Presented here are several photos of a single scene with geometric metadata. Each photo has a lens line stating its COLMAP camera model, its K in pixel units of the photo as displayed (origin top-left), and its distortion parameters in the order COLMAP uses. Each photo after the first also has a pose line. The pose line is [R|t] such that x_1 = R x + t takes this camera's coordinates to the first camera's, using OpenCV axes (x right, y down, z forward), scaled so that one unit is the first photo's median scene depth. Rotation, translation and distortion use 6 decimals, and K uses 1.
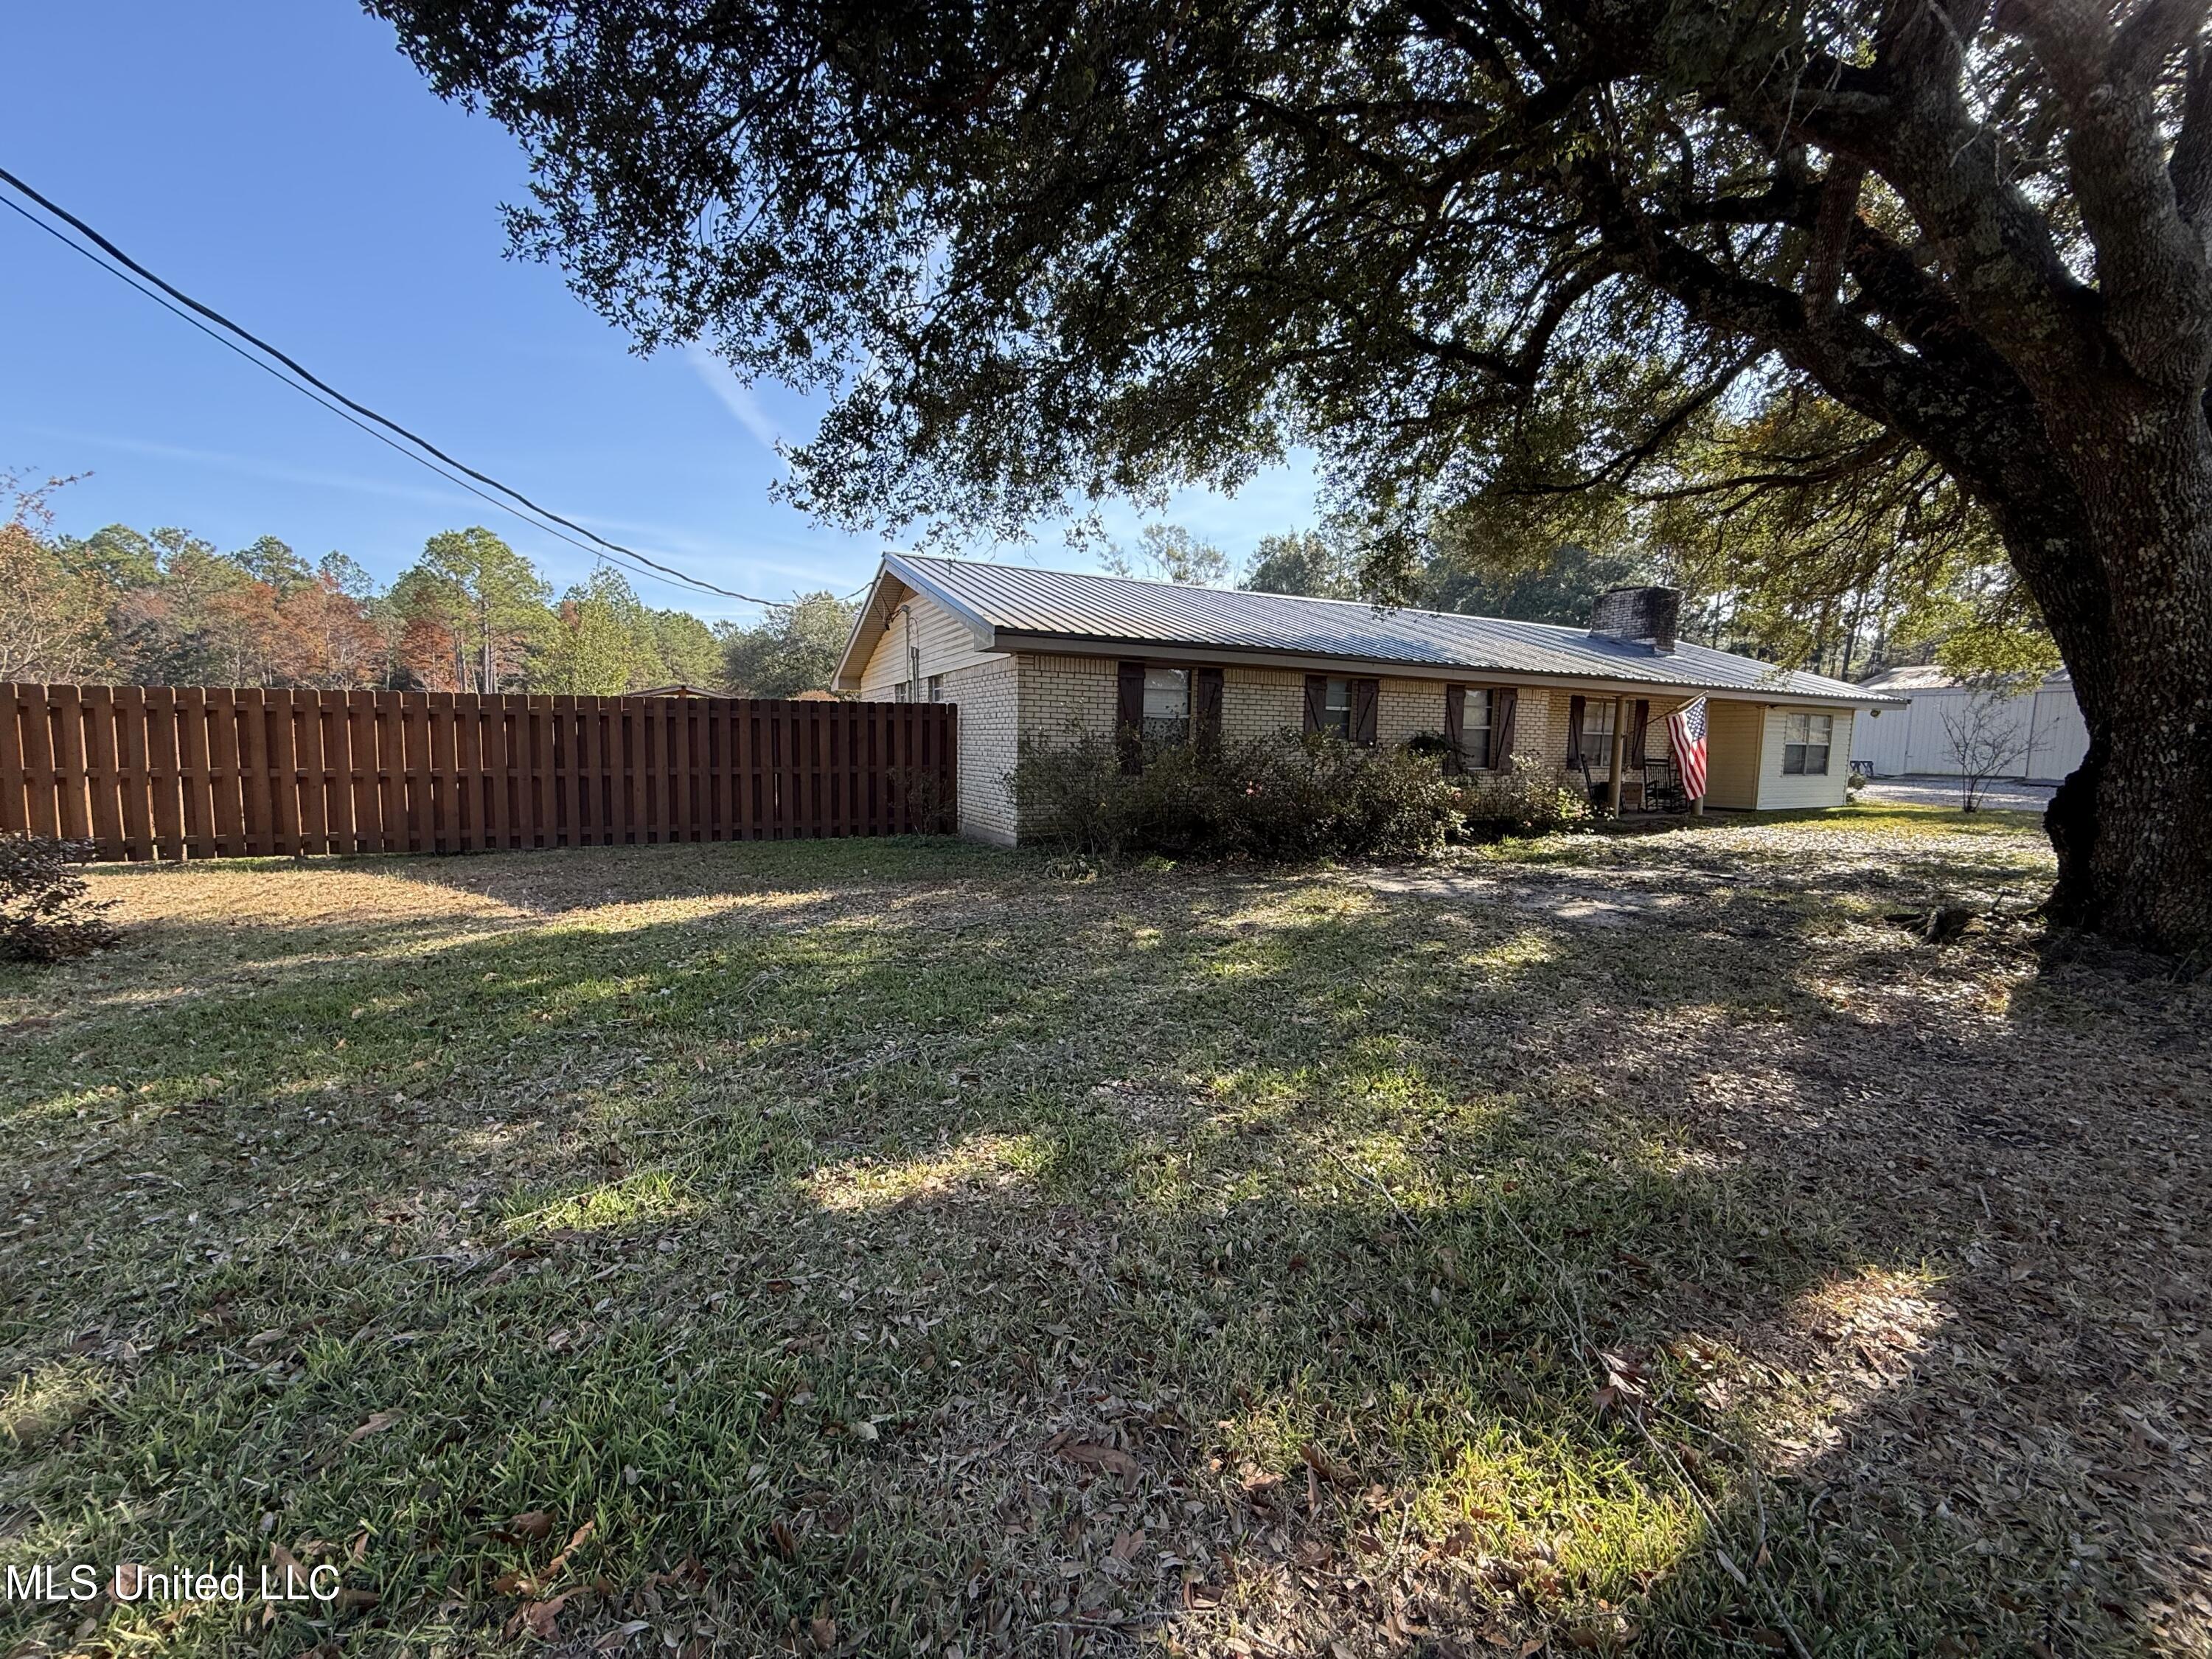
lens RADIAL K [[876.1, 0, 1099.8], [0, 876.1, 833.9], [0, 0, 1]] dist [0.001217, -0.000126]
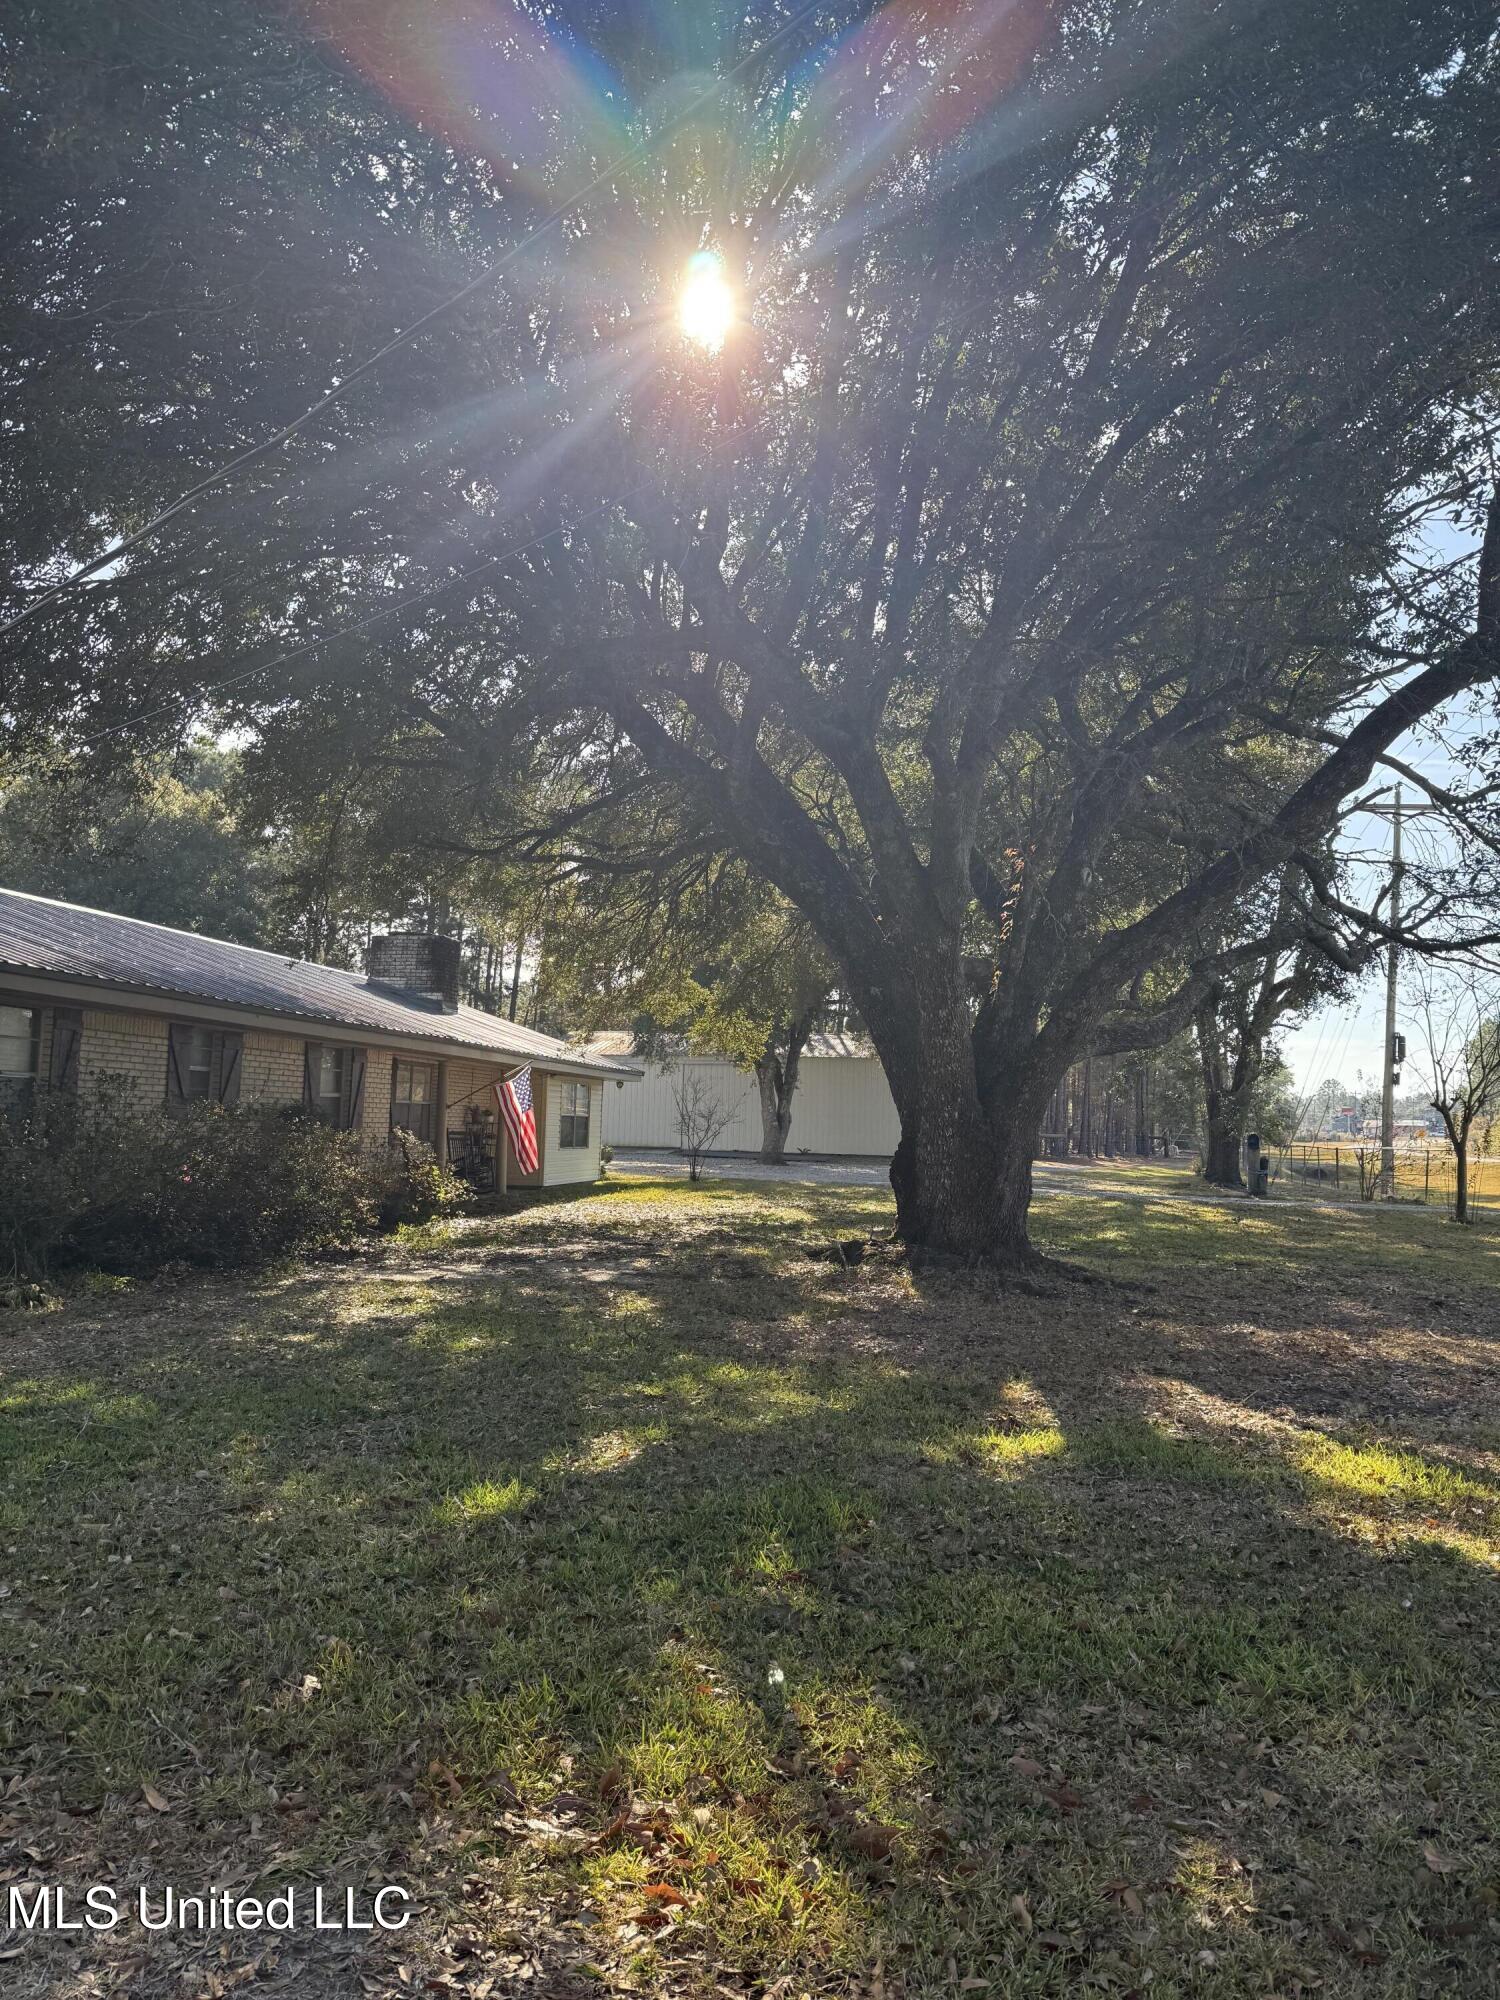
lens RADIAL K [[1417.3, 0, 751.5], [0, 1417.3, 997.7], [0, 0, 1]] dist [0.005654, 0.000661]
pose [[0.611388, 0.070317, 0.788200, -0.385162], [0.070455, 0.987252, -0.142725, 0.005751], [-0.788188, 0.142793, 0.598640, -0.115315]]
